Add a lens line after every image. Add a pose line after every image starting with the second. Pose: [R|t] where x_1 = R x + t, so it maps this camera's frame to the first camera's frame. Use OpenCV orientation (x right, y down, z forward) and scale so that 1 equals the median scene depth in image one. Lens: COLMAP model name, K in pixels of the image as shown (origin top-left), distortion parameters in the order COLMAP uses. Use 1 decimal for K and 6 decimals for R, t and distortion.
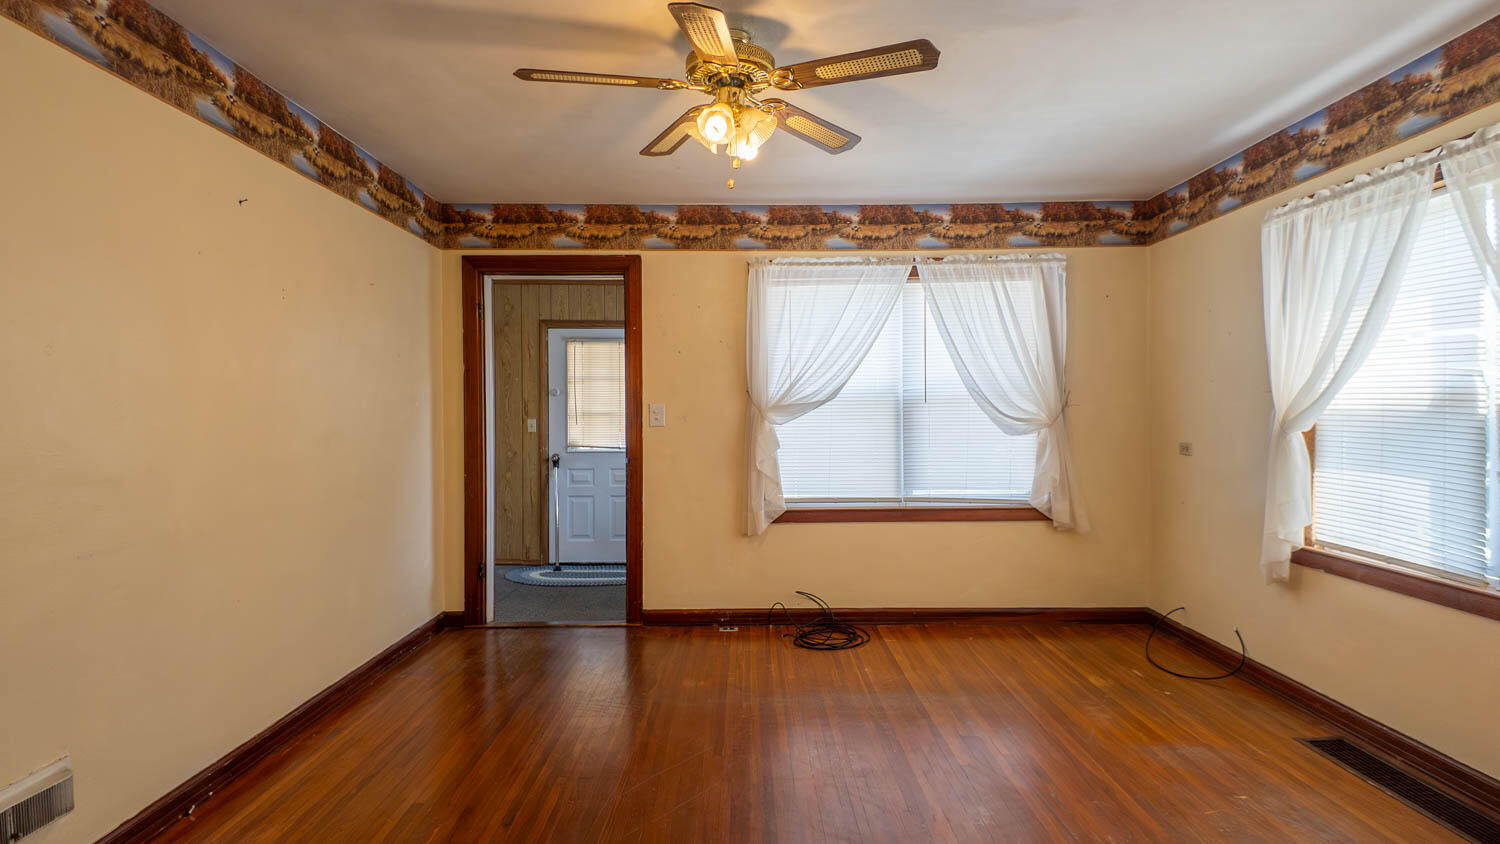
lens RADIAL K [[773.5, 0, 744.0], [0, 773.5, 406.7], [0, 0, 1]] dist [0.010929, -0.009297]
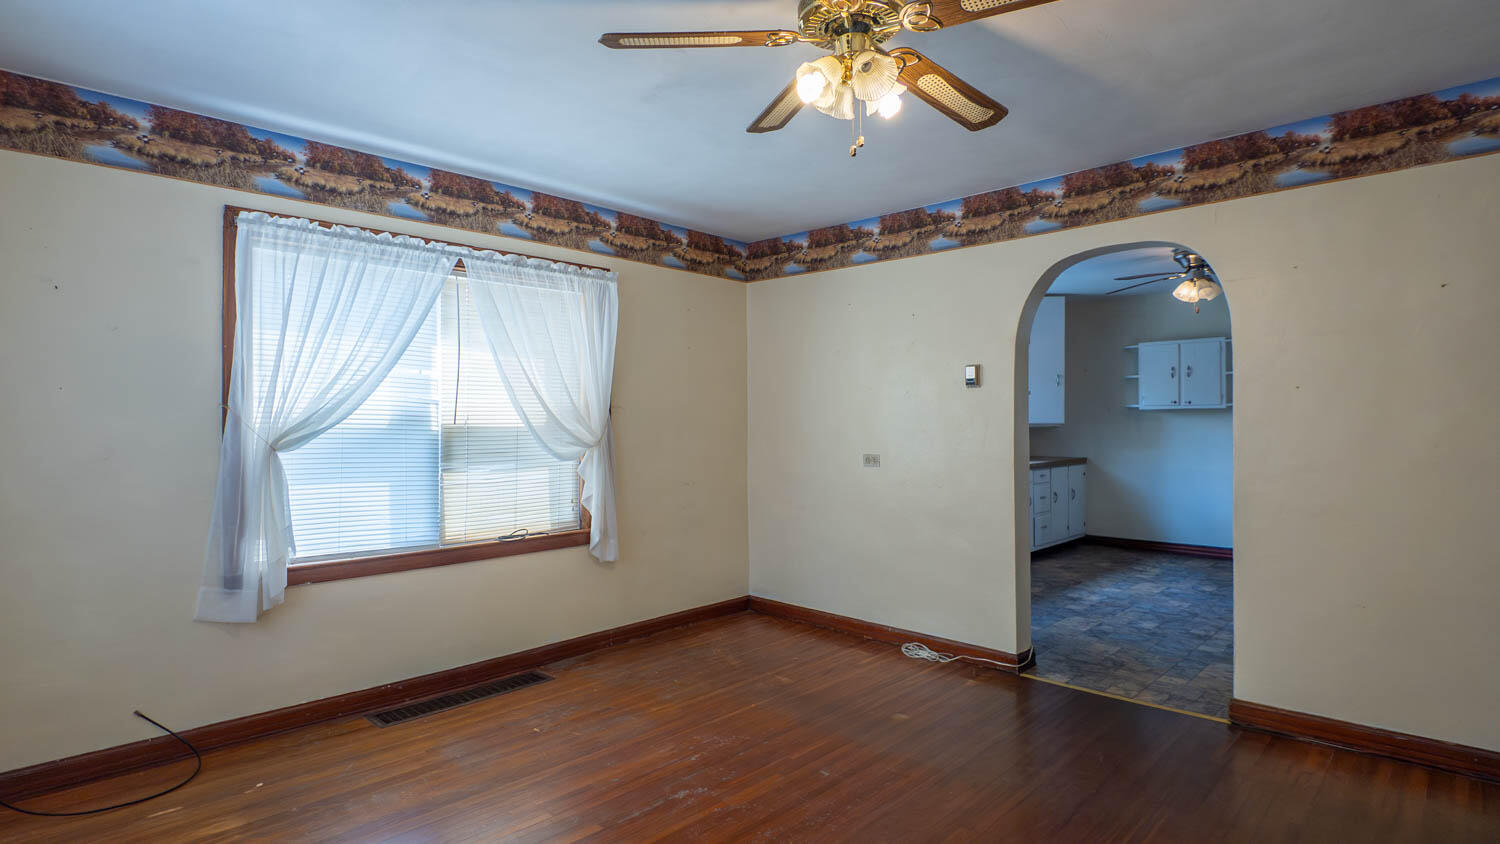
lens RADIAL K [[773.5, 0, 754.5], [0, 773.5, 421.9], [0, 0, 1]] dist [0.010929, -0.009297]
pose [[-0.709282, 0.012219, 0.704819, -0.451818], [0.013602, 0.999901, -0.003647, 0.007683], [-0.704794, 0.007000, -0.709378, 1.444958]]
